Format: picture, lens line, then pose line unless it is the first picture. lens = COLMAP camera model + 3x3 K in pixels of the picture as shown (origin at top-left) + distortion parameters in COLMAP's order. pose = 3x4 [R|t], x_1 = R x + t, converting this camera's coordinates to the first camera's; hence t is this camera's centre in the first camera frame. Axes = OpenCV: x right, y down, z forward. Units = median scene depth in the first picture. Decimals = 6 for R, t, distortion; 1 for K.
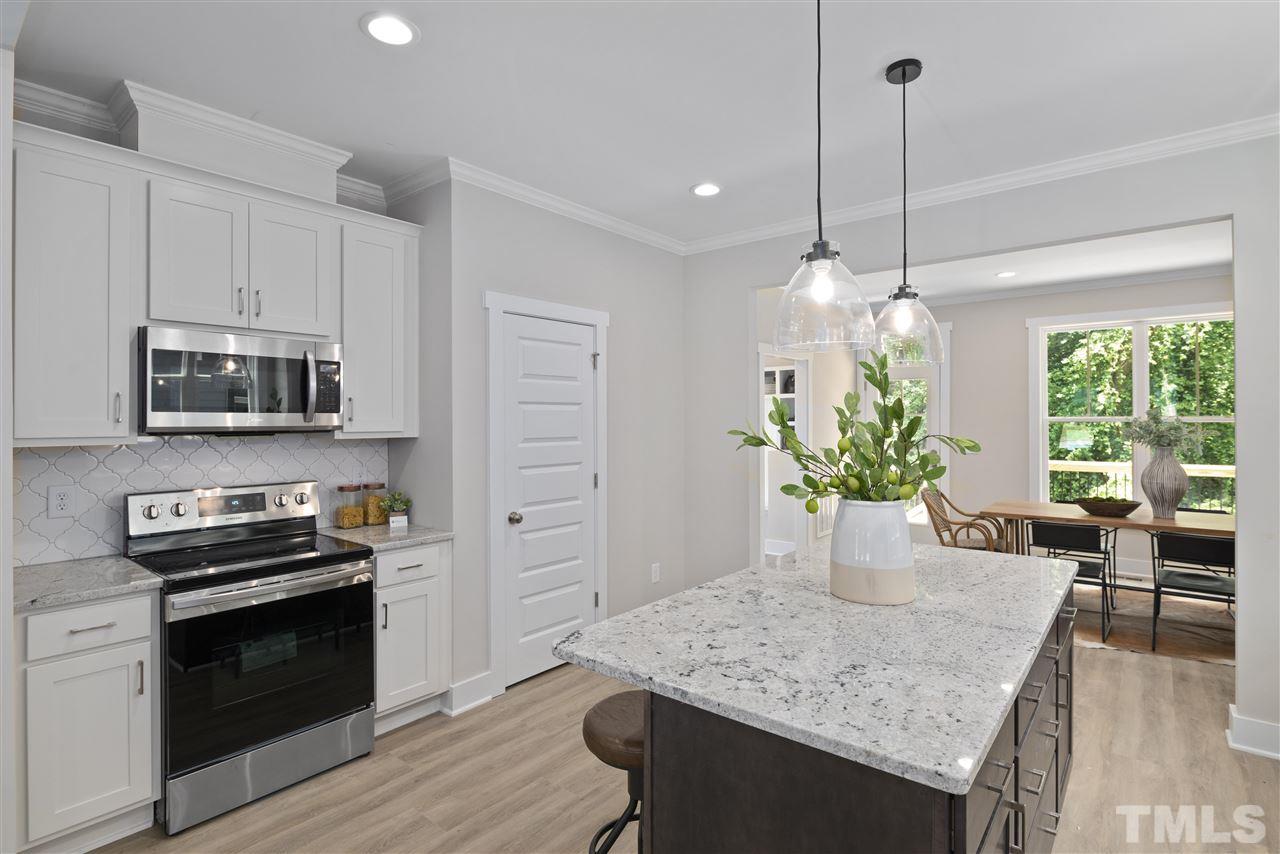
lens RADIAL K [[627.7, 0, 640.5], [0, 627.7, 417.9], [0, 0, 1]] dist [0.000594, 0.000046]
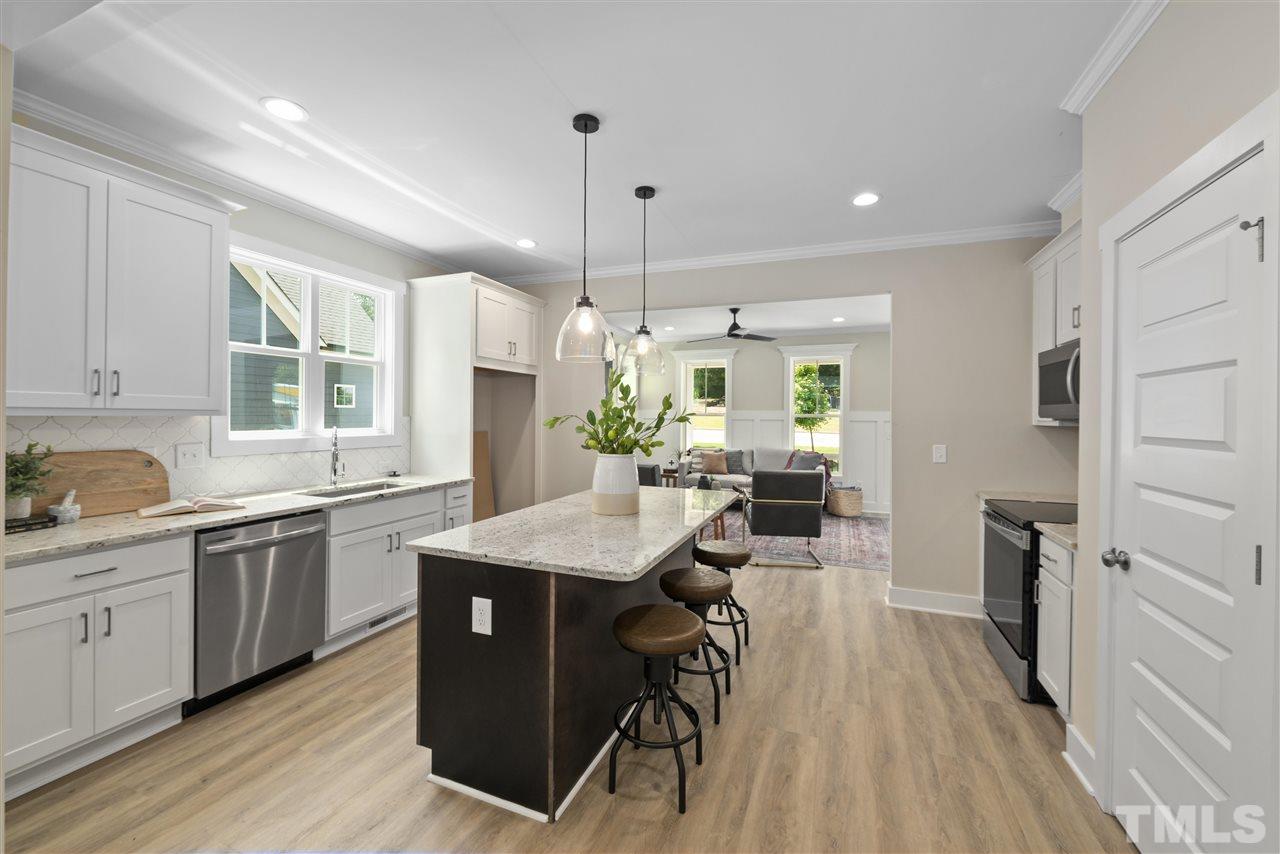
lens RADIAL K [[521.3, 0, 634.2], [0, 521.3, 417.9], [0, 0, 1]] dist [0.000192, -0.000056]
pose [[-0.954005, -0.005958, -0.299731, 0.602580], [-0.007284, 0.999968, 0.003308, 0.023995], [0.299702, 0.005339, -0.954018, 1.912130]]
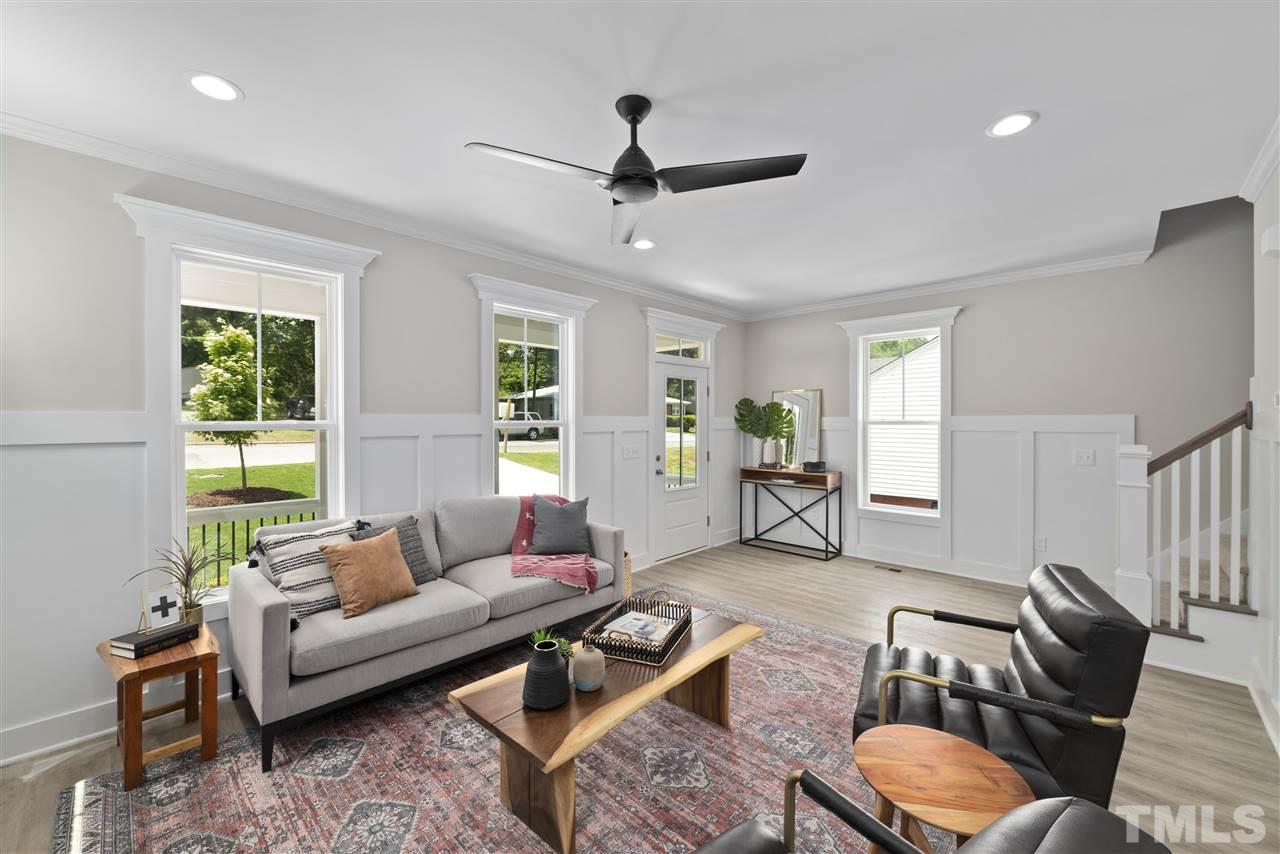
lens RADIAL K [[512.6, 0, 640.0], [0, 512.6, 427.0], [0, 0, 1]] dist [-0.000184, -0.000045]
pose [[-0.076151, 0.013757, -0.997001, 0.178599], [0.001198, 0.999905, 0.013706, -0.000667], [0.997096, -0.000151, -0.076160, -0.377320]]
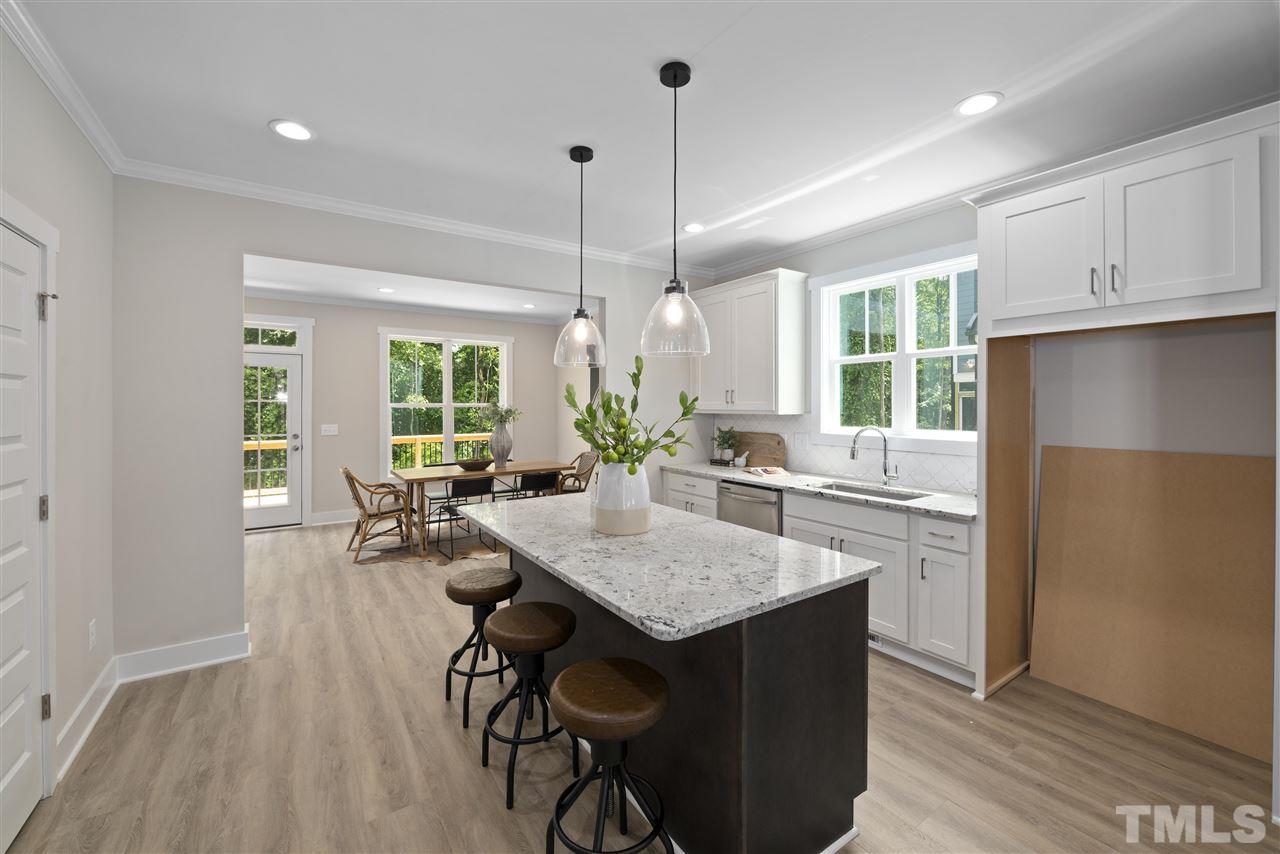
lens RADIAL K [[515.2, 0, 635.5], [0, 515.2, 404.2], [0, 0, 1]] dist [-0.002158, -0.000316]
pose [[0.289800, 0.002828, 0.957083, -0.604127], [-0.002185, 0.999995, -0.002293, 0.002806], [-0.957085, -0.001427, 0.289805, 0.525016]]
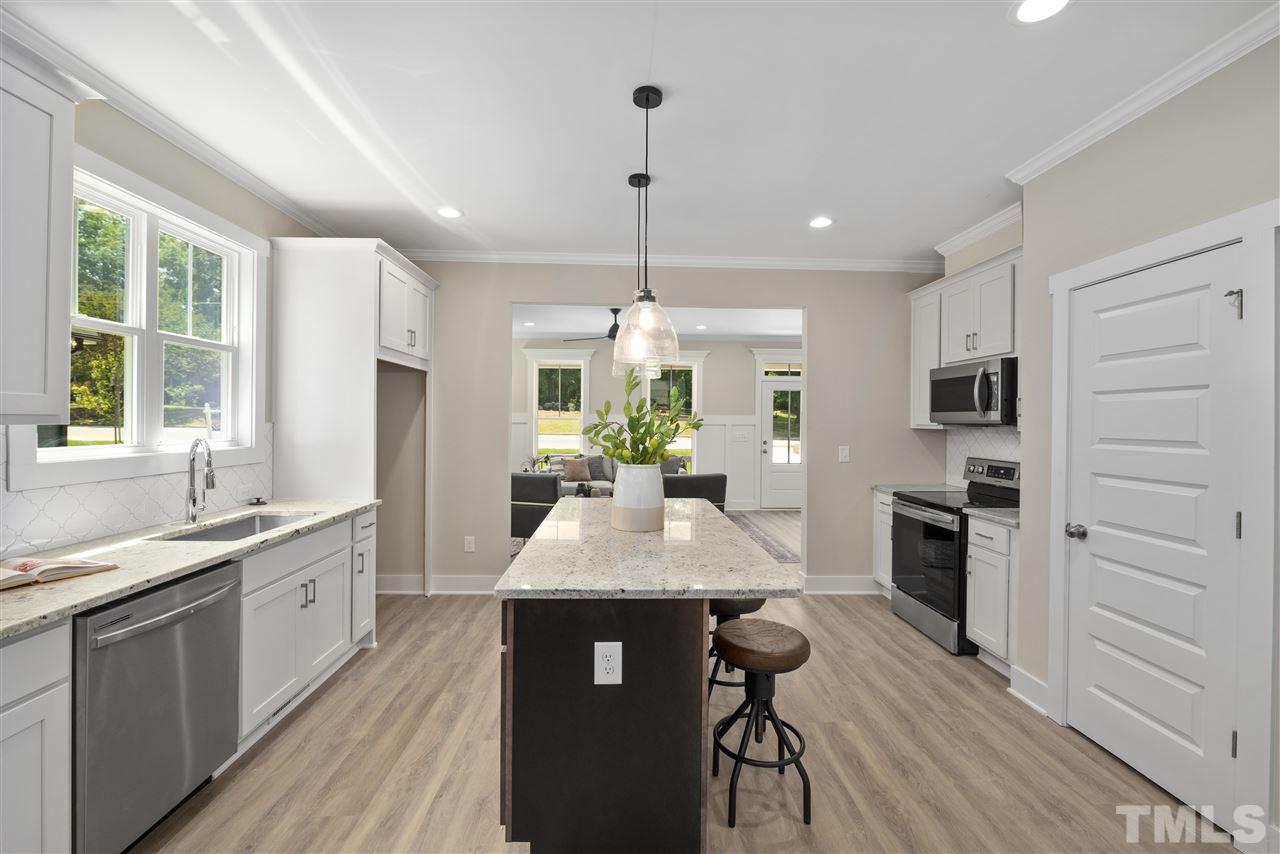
lens RADIAL K [[549.4, 0, 639.3], [0, 549.4, 422.4], [0, 0, 1]] dist [-0.004827, -0.000360]
pose [[-0.748766, -0.002371, -0.662830, 1.019335], [-0.006377, 0.999973, 0.003627, 0.019957], [0.662804, 0.006943, -0.748761, 1.635081]]
